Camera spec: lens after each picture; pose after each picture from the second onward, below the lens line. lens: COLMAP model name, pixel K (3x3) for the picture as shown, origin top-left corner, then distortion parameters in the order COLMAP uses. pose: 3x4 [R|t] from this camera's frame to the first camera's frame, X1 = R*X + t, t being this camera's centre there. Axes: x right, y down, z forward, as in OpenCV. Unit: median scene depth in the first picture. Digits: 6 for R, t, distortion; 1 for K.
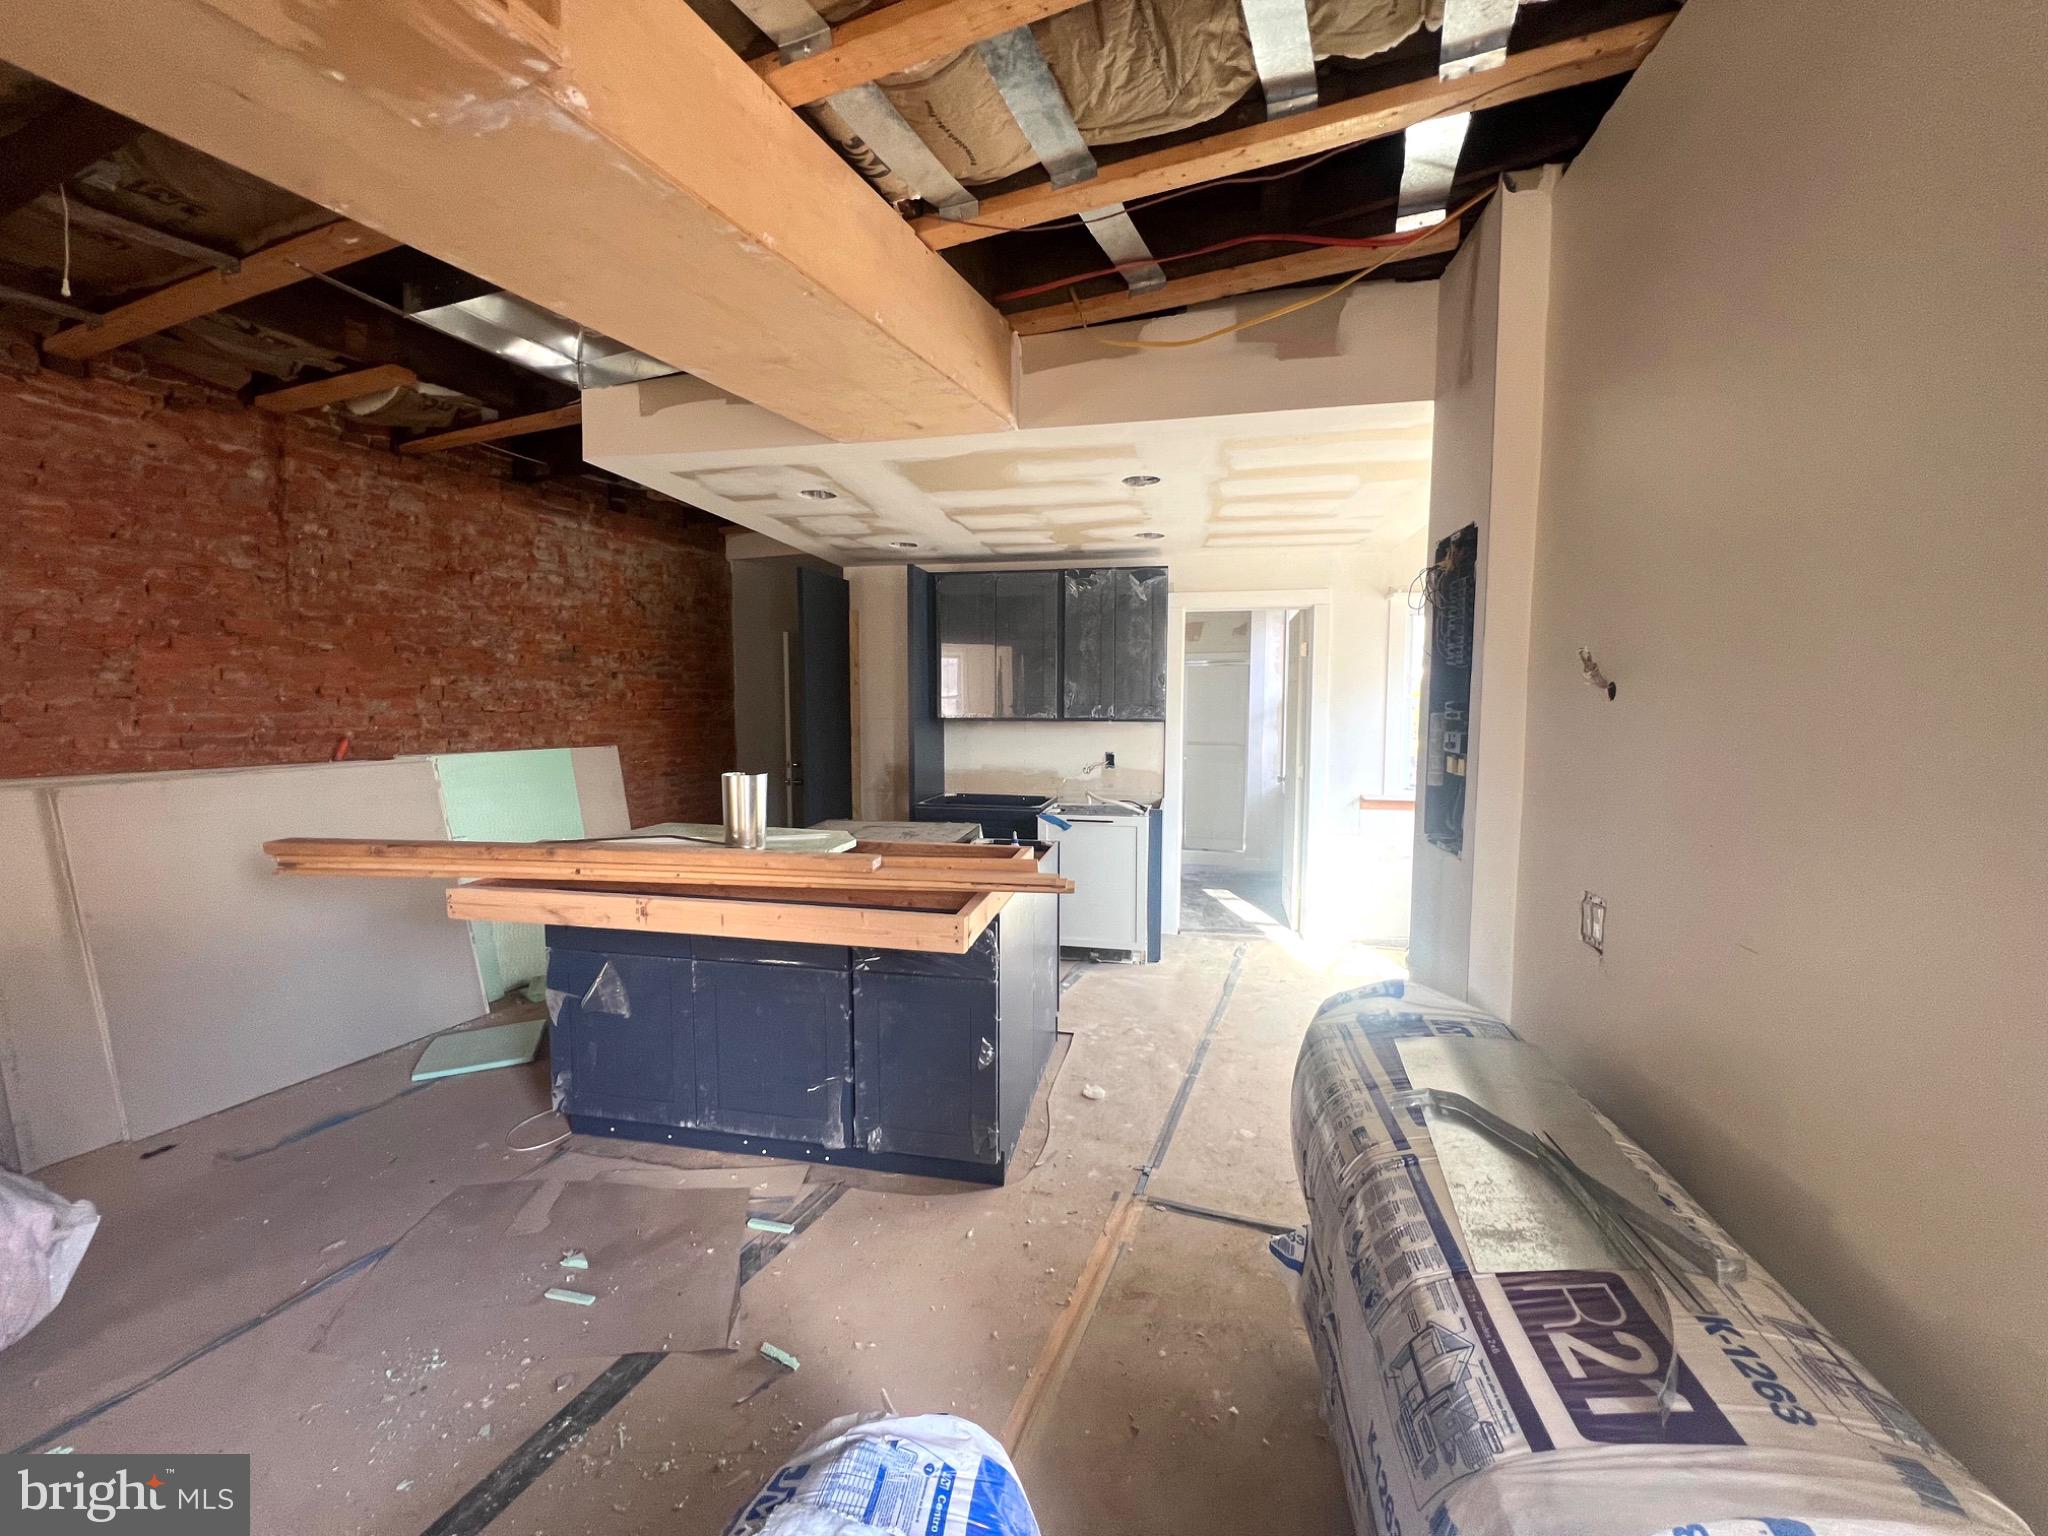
lens RADIAL K [[822.1, 0, 1019.3], [0, 822.1, 772.2], [0, 0, 1]] dist [0.000885, 0.000145]
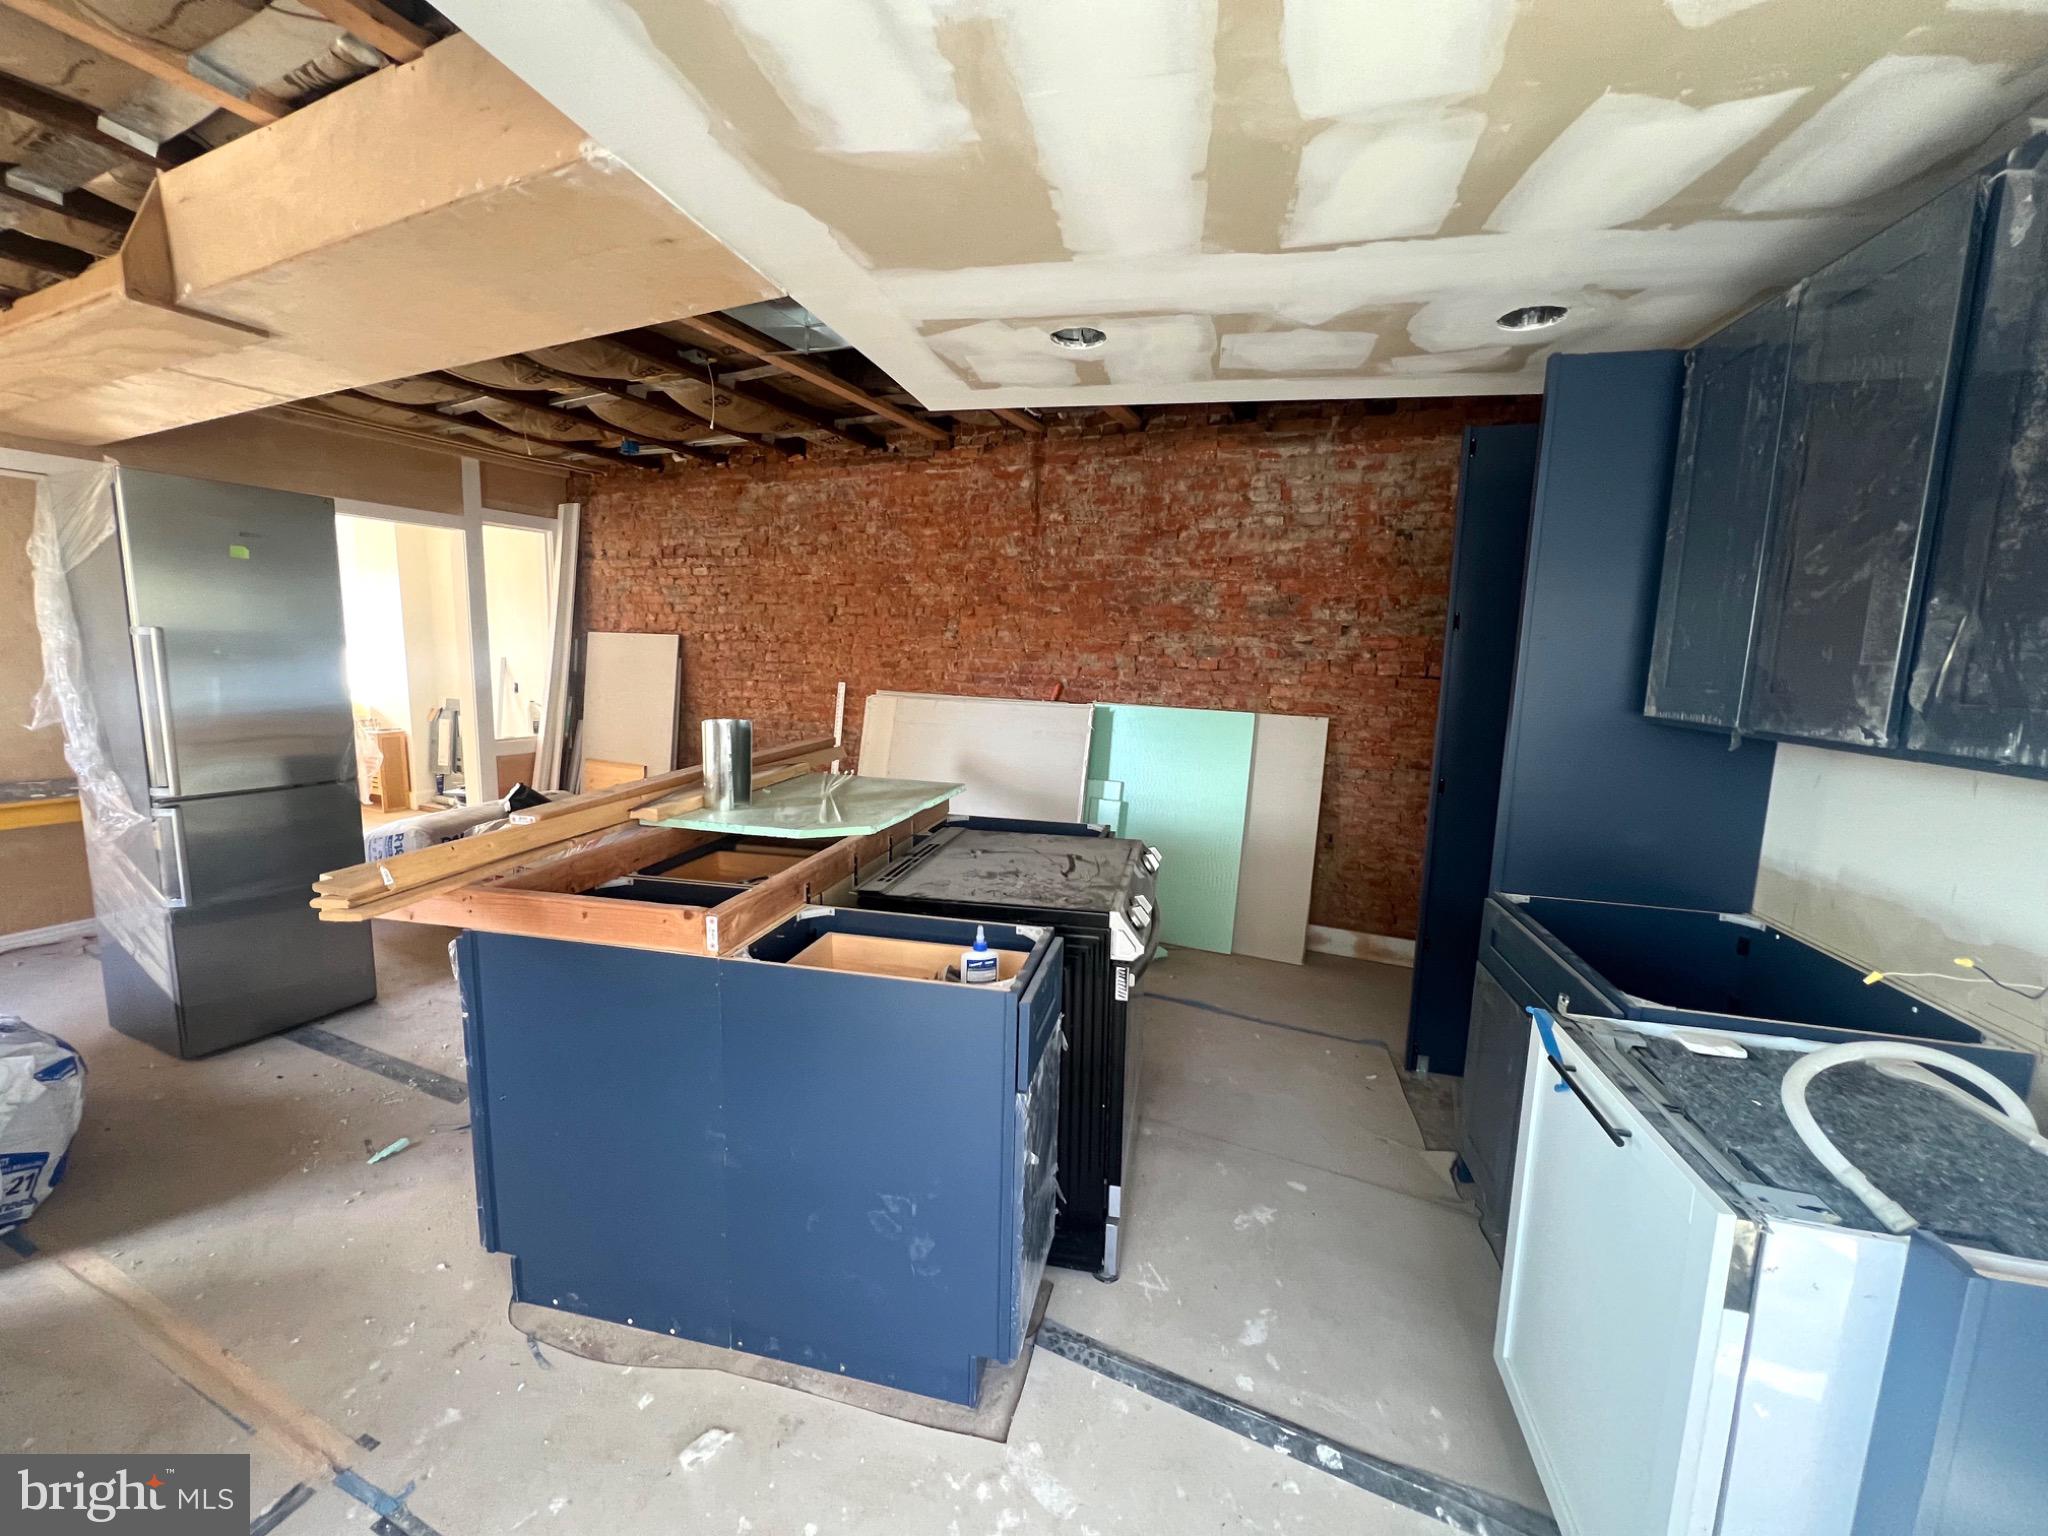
lens RADIAL K [[822.1, 0, 1022.9], [0, 822.1, 760.4], [0, 0, 1]] dist [0.000885, 0.000145]
pose [[-0.022477, 0.133449, -0.990801, 0.382677], [-0.116803, 0.983913, 0.135171, -0.078959], [0.992901, 0.118767, -0.006528, 0.860741]]
